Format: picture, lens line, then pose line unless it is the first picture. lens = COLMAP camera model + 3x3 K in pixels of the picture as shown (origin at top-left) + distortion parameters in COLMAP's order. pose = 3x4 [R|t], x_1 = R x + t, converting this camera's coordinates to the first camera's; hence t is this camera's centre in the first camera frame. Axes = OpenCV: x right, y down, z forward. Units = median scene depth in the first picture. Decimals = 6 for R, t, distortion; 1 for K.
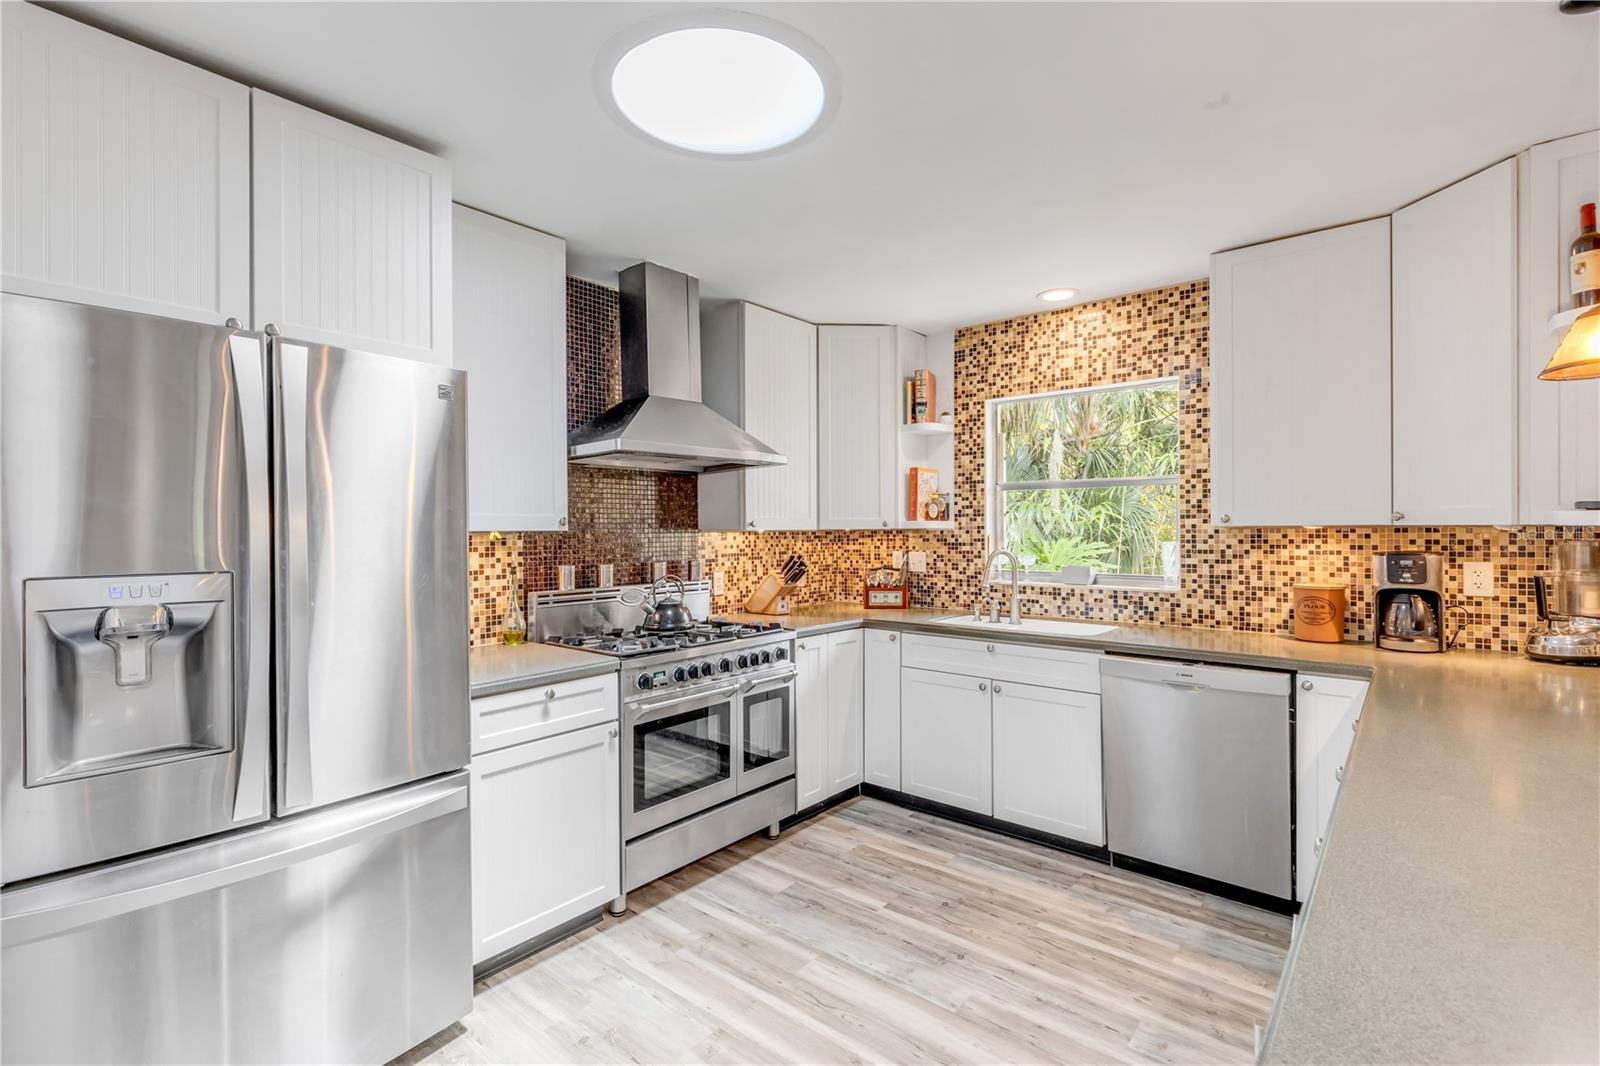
lens RADIAL K [[722.4, 0, 829.1], [0, 722.4, 528.2], [0, 0, 1]] dist [0.007588, -0.002224]
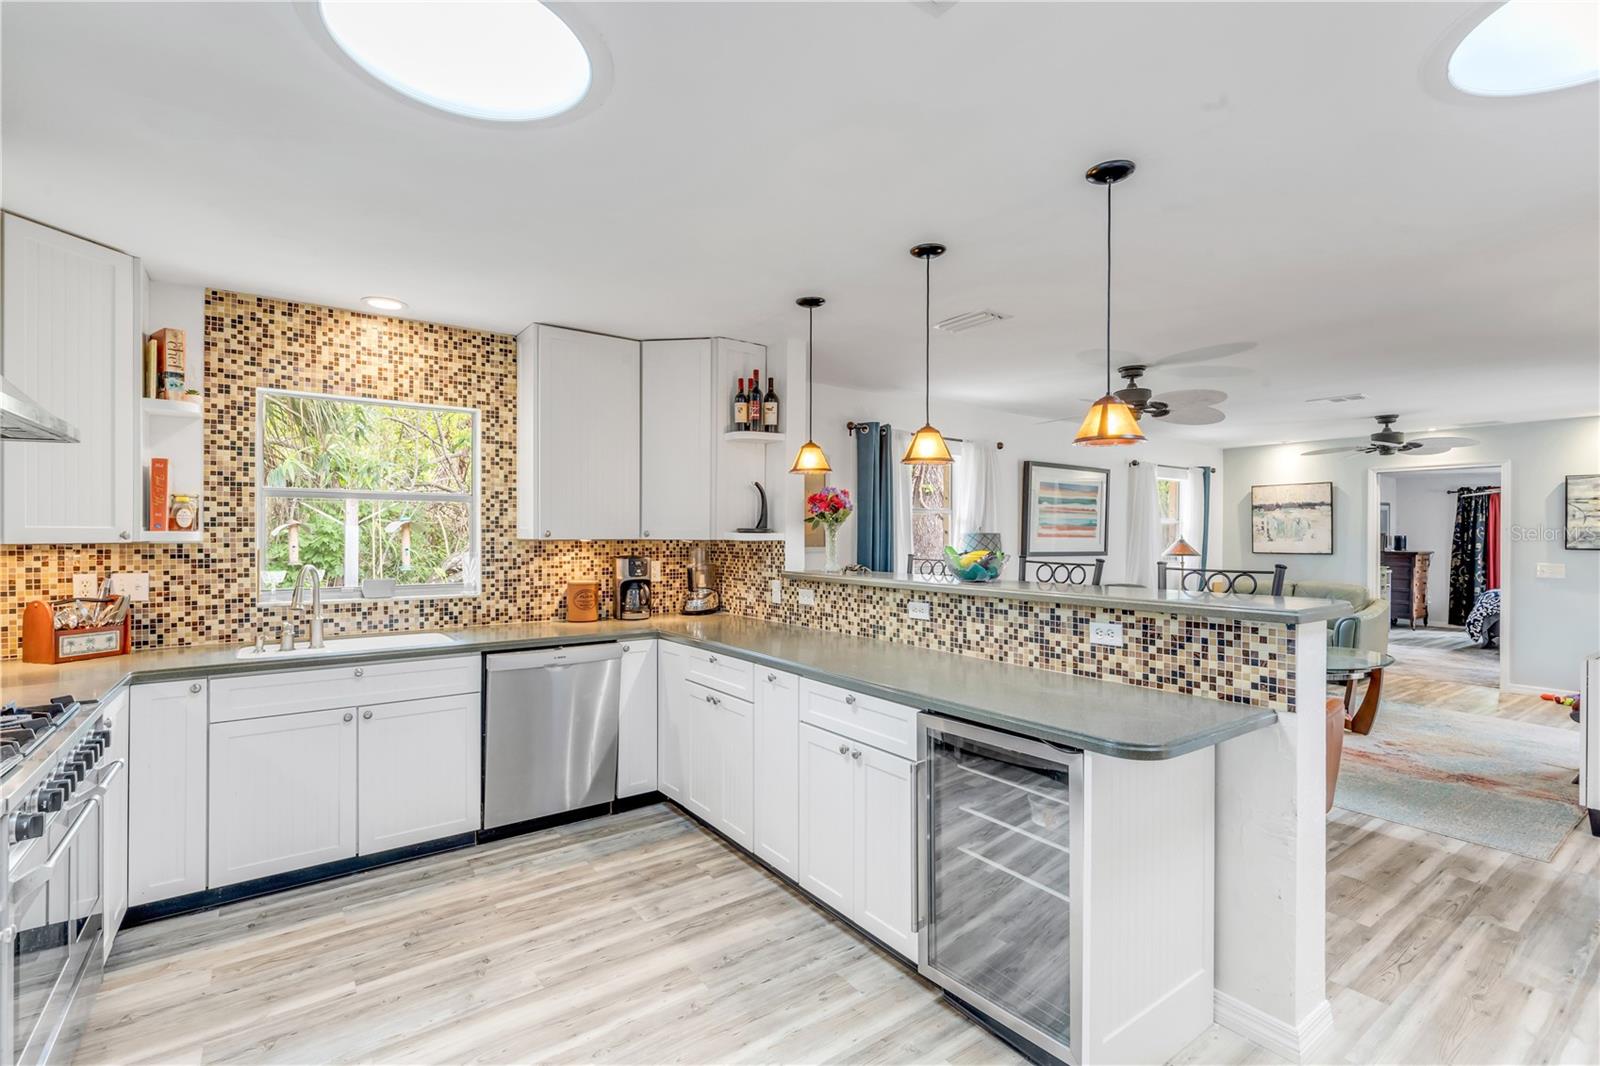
lens RADIAL K [[722.4, 0, 764.2], [0, 722.4, 530.8], [0, 0, 1]] dist [0.007588, -0.002224]
pose [[0.276313, 0.009833, 0.961017, -0.526680], [-0.003039, 0.999952, -0.009358, -0.006759], [-0.961063, -0.000335, 0.276330, 0.254152]]
